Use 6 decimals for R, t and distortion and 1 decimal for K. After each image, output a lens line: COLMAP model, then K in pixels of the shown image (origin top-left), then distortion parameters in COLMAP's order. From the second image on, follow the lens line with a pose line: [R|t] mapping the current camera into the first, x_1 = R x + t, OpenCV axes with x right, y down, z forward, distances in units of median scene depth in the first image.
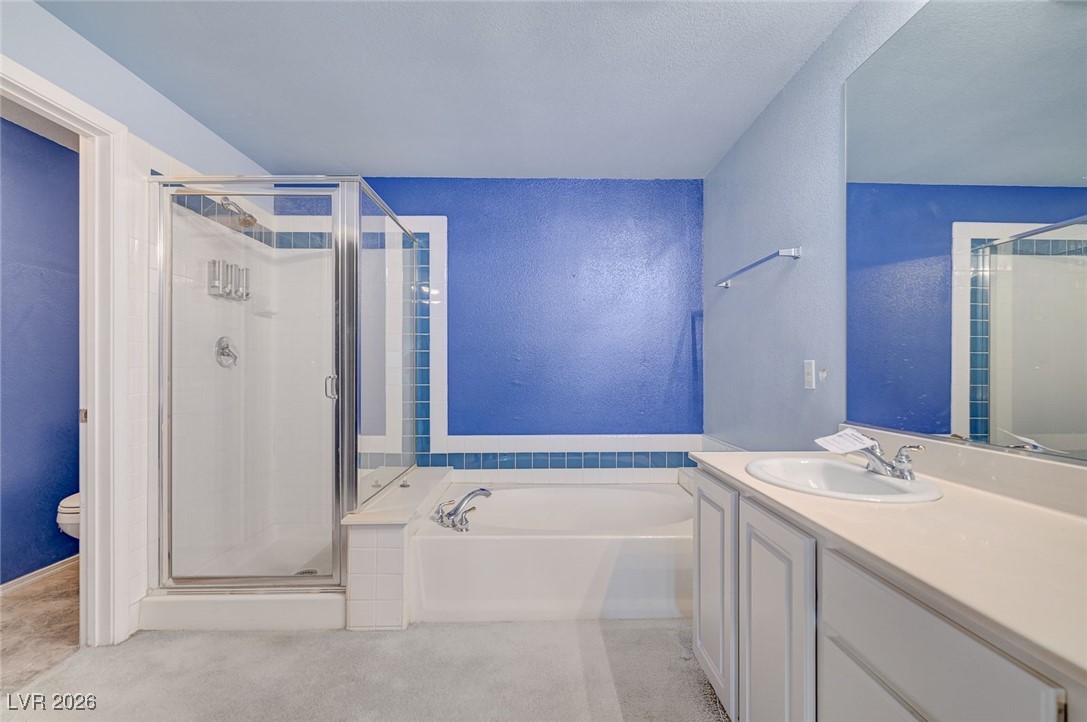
lens RADIAL K [[491.8, 0, 550.3], [0, 491.8, 367.3], [0, 0, 1]] dist [0.000495, 0.000285]
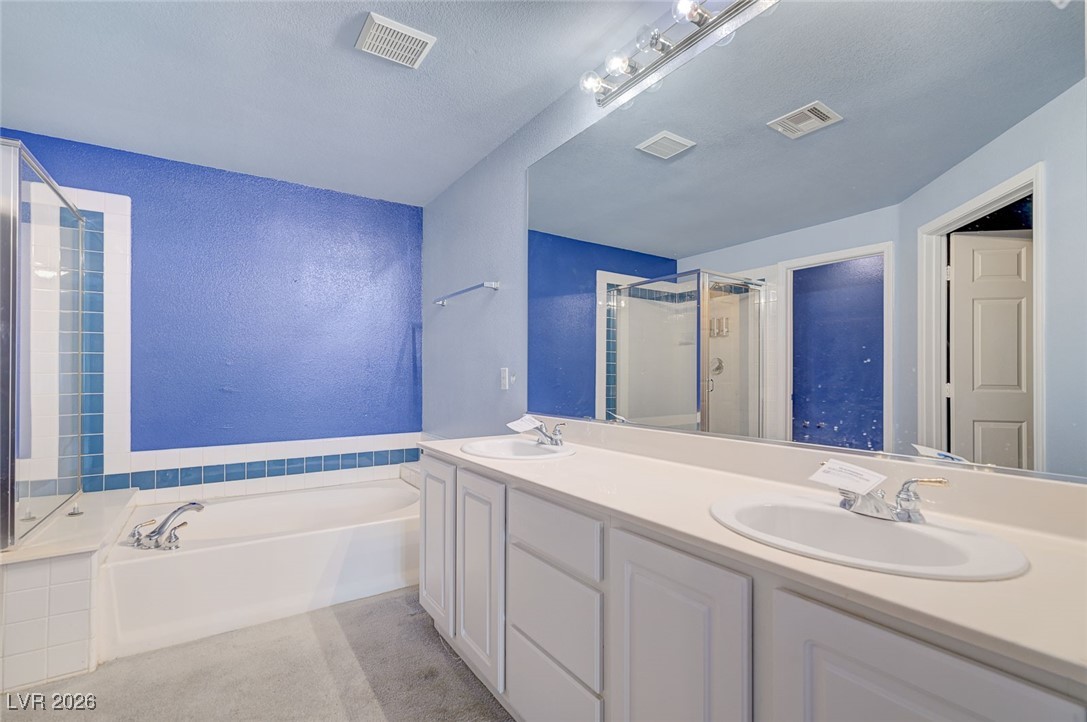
lens RADIAL K [[491.8, 0, 550.3], [0, 491.8, 367.3], [0, 0, 1]] dist [0.000495, 0.000285]
pose [[0.841105, 0.007508, 0.540820, -0.075674], [-0.001402, 0.999931, -0.011701, -0.000574], [-0.540870, 0.009084, 0.841057, -0.159436]]
